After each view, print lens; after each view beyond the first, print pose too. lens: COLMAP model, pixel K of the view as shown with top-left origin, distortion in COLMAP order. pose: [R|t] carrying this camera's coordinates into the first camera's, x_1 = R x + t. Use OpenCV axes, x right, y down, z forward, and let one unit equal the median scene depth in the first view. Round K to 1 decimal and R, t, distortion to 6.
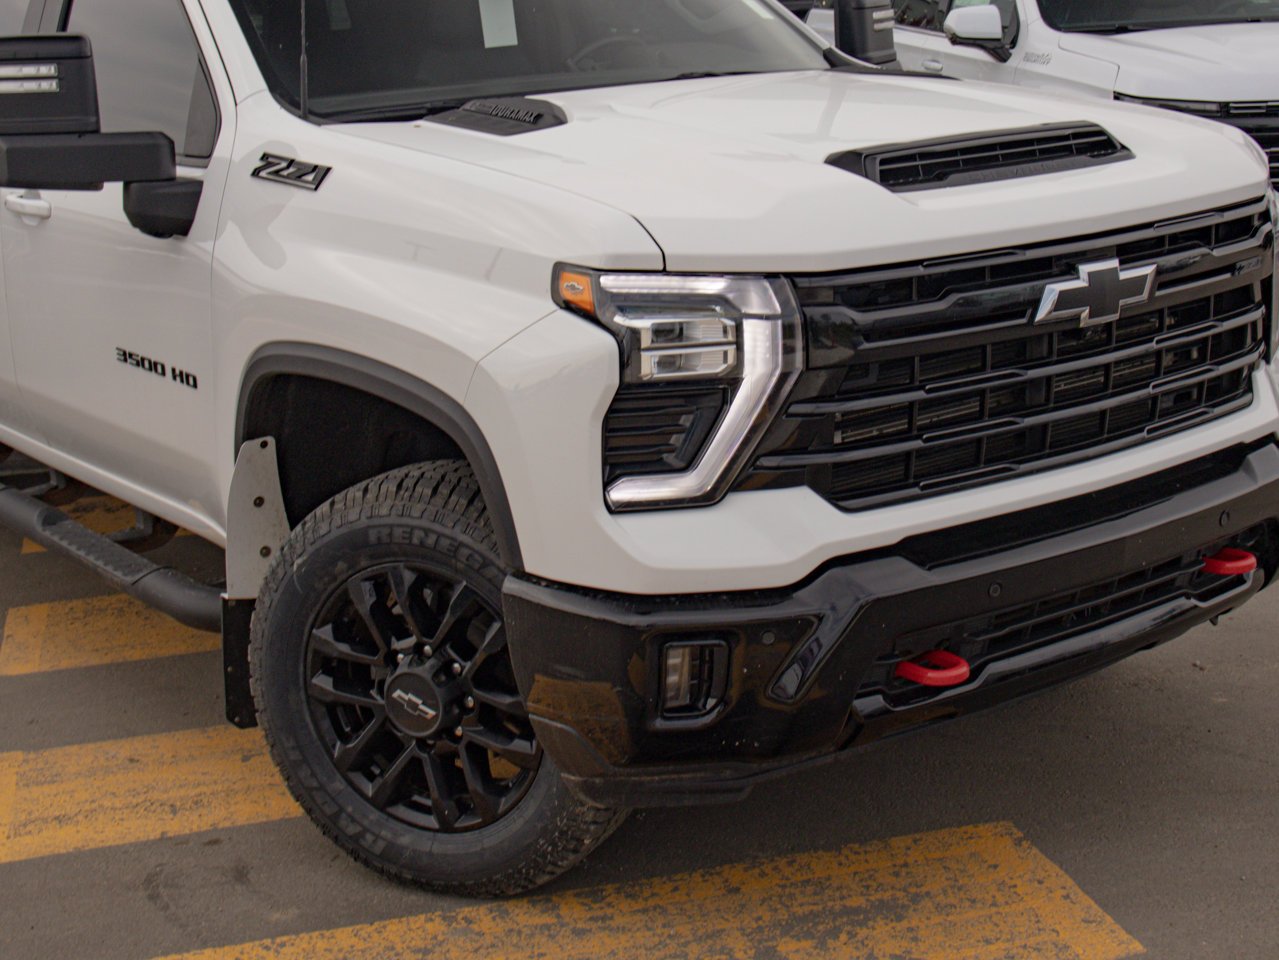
lens RADIAL K [[1970.9, 0, 629.6], [0, 1970.9, 383.0], [0, 0, 1]] dist [0.054705, 0.000000]
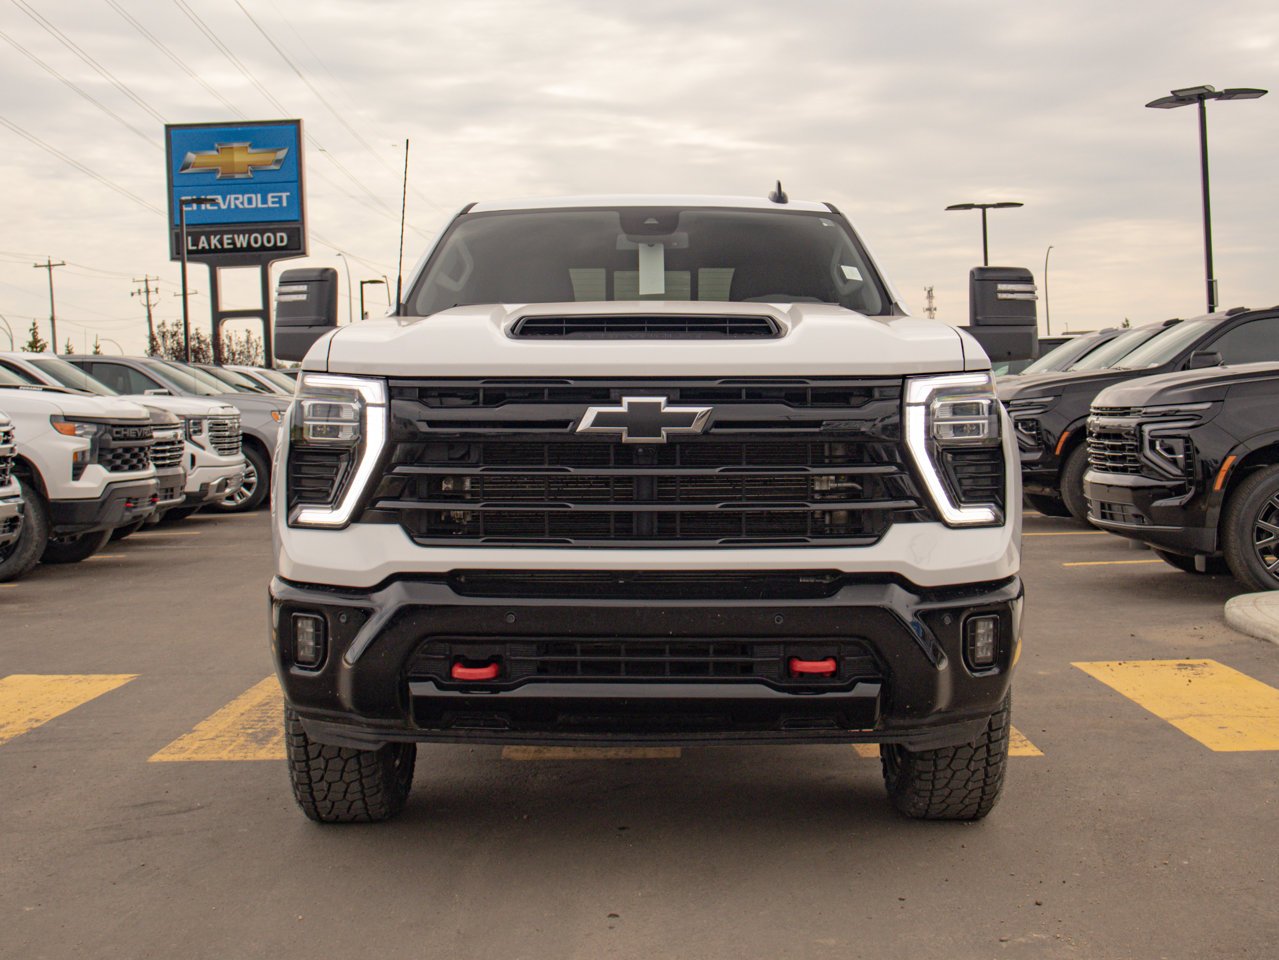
lens RADIAL K [[1793.2, 0, 648.7], [0, 1793.2, 404.6], [0, 0, 1]] dist [0.037745, 0.000000]
pose [[0.784355, 0.039452, -0.619056, 1.025366], [-0.159863, 0.977121, -0.140278, 0.118764], [0.599358, 0.208992, 0.772717, 0.056264]]
